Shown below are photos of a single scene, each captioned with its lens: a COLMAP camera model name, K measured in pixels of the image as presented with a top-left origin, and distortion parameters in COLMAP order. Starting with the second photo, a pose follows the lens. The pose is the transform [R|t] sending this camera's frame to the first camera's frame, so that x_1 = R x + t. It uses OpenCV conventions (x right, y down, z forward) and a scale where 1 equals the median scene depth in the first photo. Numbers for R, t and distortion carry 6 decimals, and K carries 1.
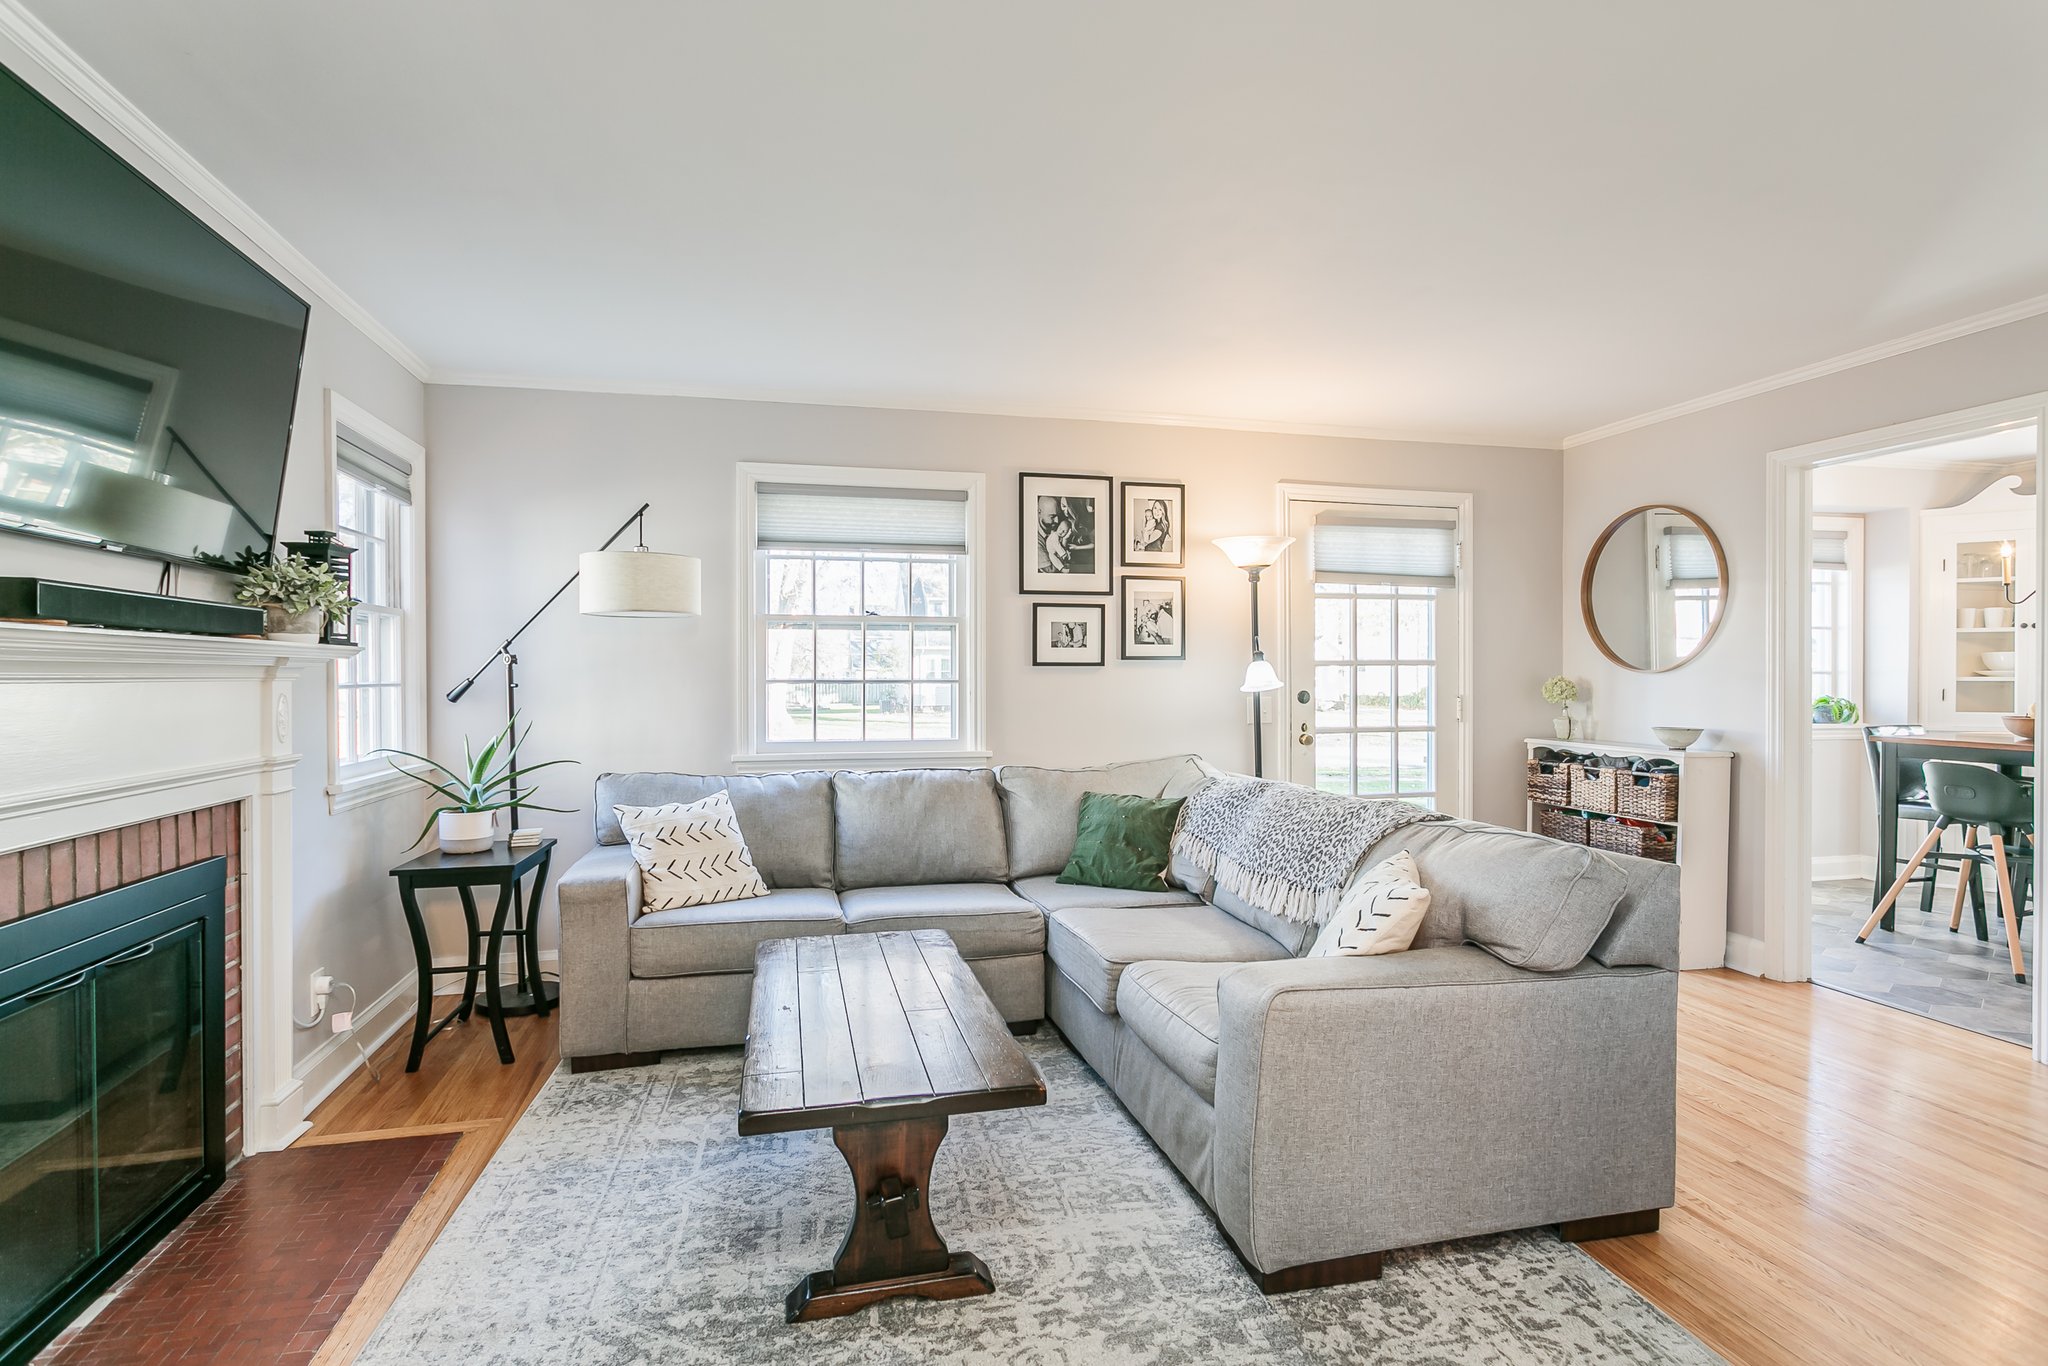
lens RADIAL K [[1022.6, 0, 1024.0], [0, 1022.6, 683.0], [0, 0, 1]] dist [-0.008069, 0.001102]
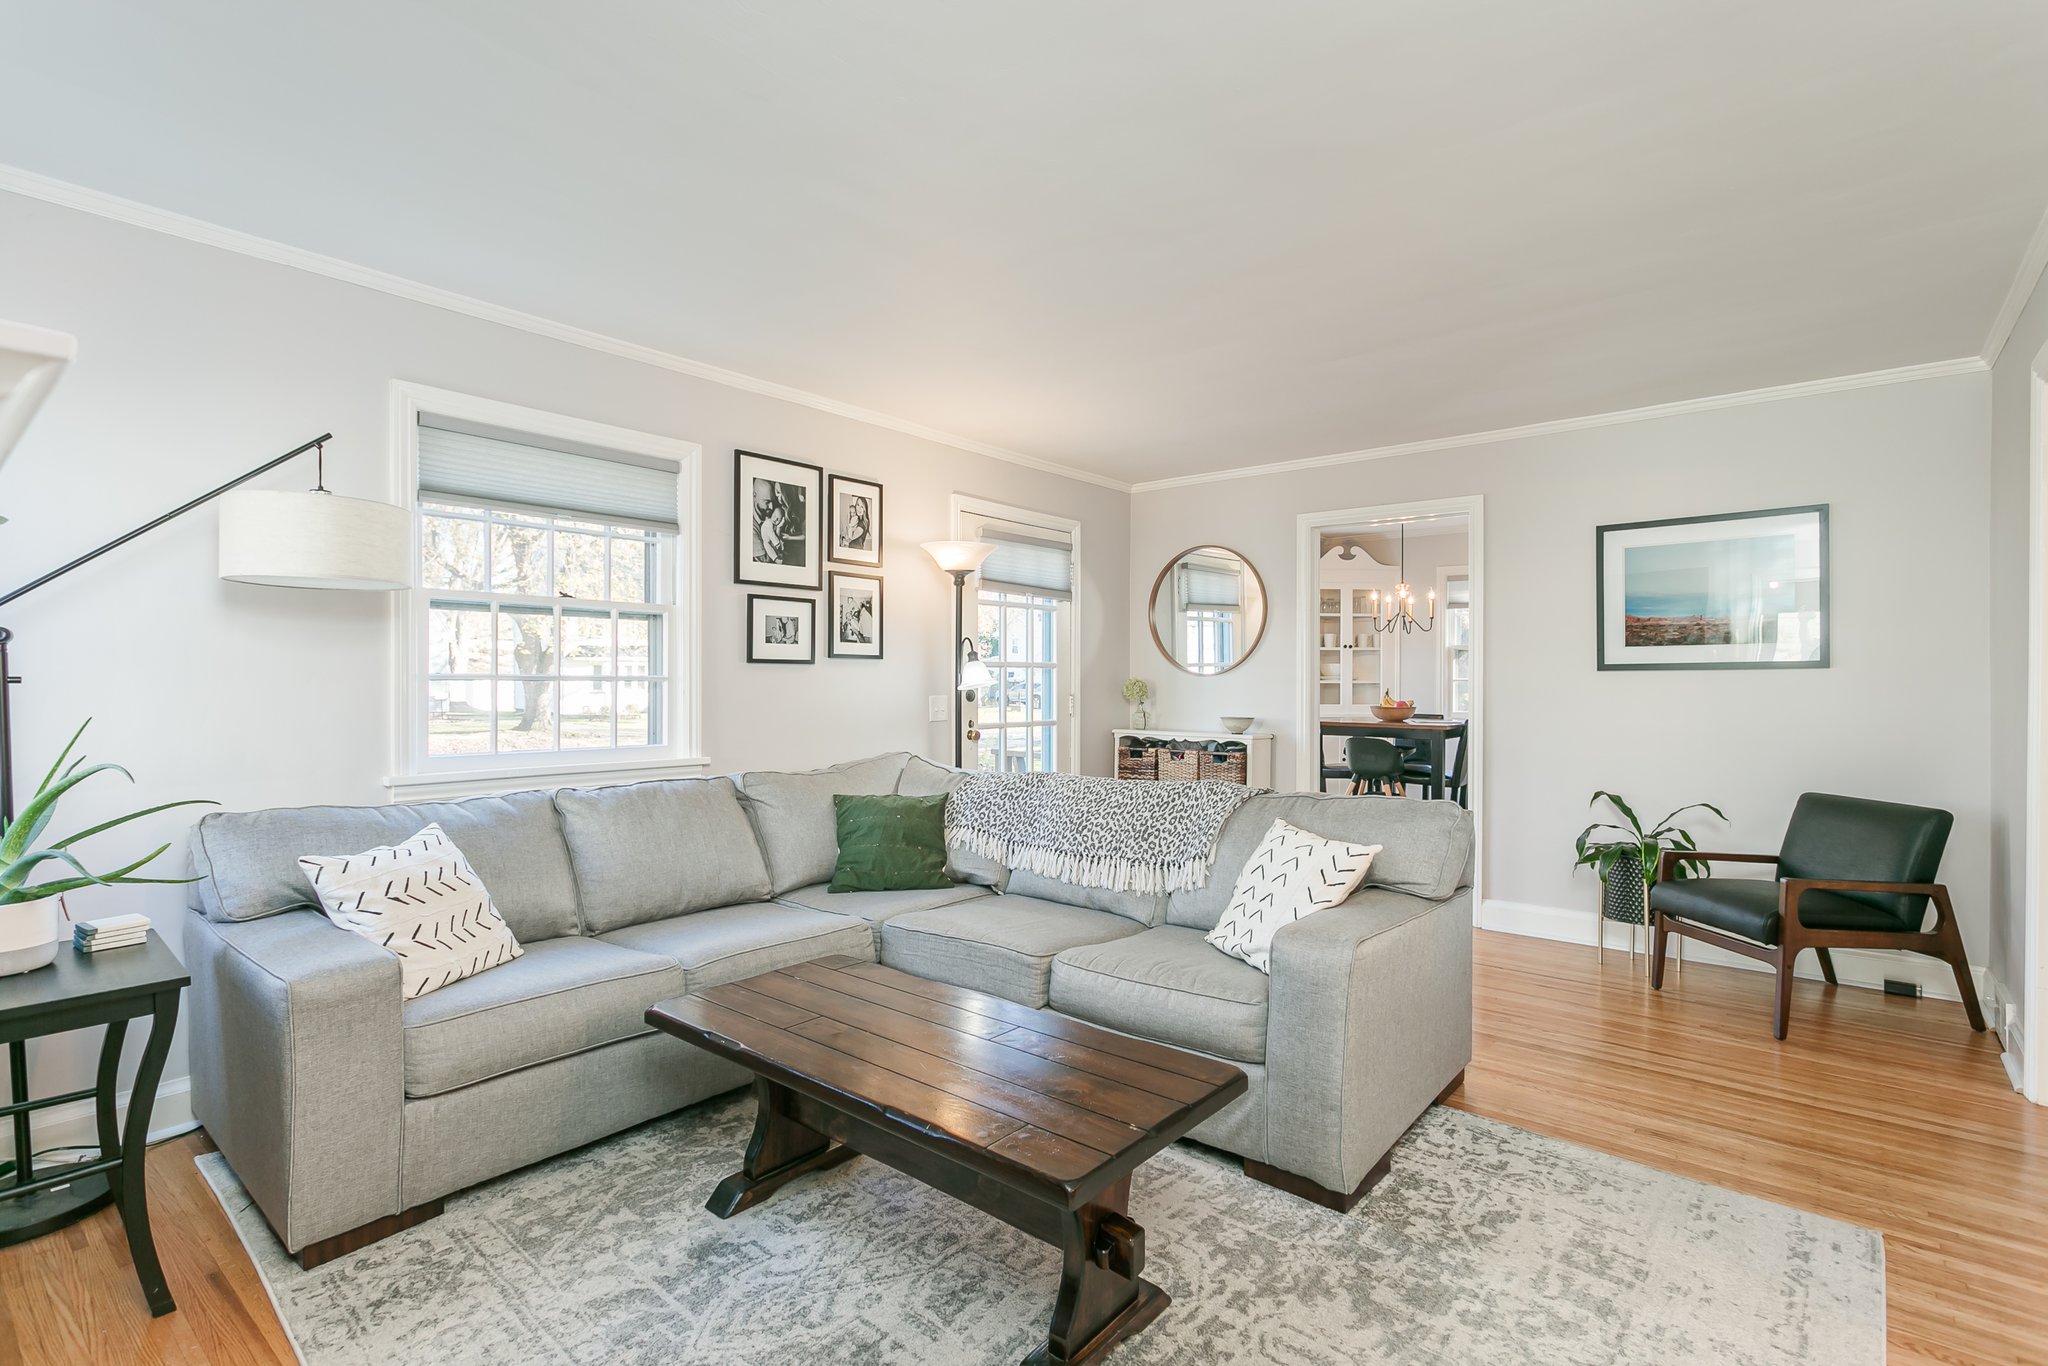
lens RADIAL K [[974.7, 0, 1024.0], [0, 974.7, 683.0], [0, 0, 1]] dist [-0.004705, 0.009466]
pose [[0.801550, 0.002429, 0.597923, -0.313904], [0.001406, 0.999981, -0.005948, 0.007100], [-0.597926, 0.005608, 0.801532, 0.153481]]
